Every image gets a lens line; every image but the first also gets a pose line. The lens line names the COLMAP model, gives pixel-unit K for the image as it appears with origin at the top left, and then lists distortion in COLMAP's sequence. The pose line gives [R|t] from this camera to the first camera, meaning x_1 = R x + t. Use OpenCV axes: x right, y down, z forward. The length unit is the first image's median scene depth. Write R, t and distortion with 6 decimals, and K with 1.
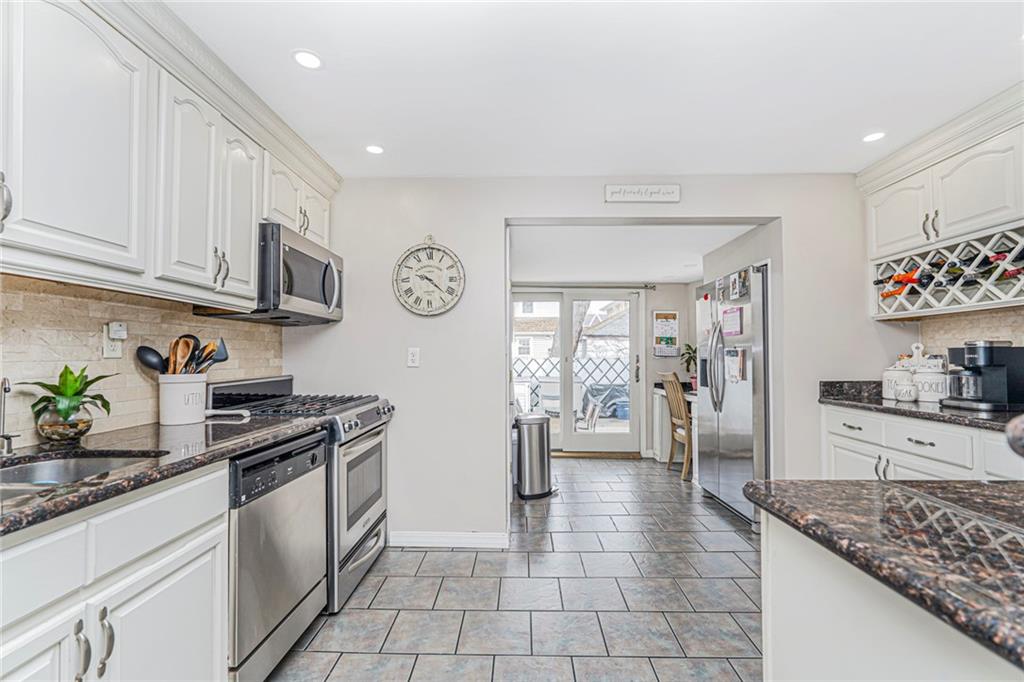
lens RADIAL K [[450.6, 0, 512.5], [0, 450.6, 344.4], [0, 0, 1]] dist [-0.018260, 0.010076]
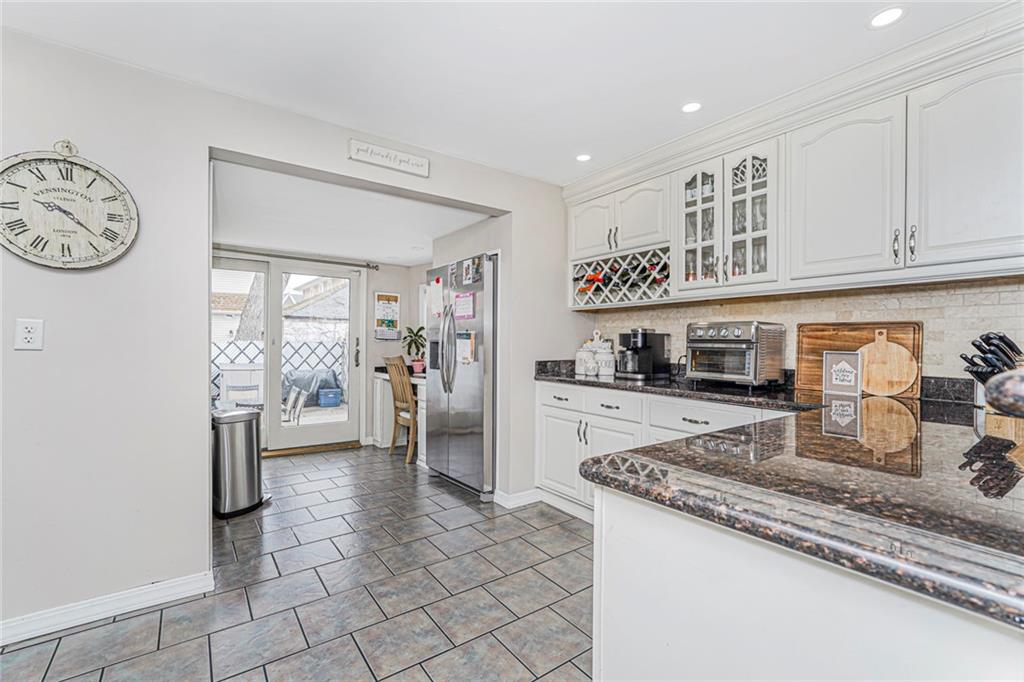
lens RADIAL K [[450.6, 0, 512.5], [0, 450.6, 344.4], [0, 0, 1]] dist [-0.018260, 0.010076]
pose [[0.795286, 0.003486, 0.606225, -0.064974], [-0.023909, 0.999386, 0.025619, 0.010977], [-0.605763, -0.034869, 0.794881, 0.112664]]
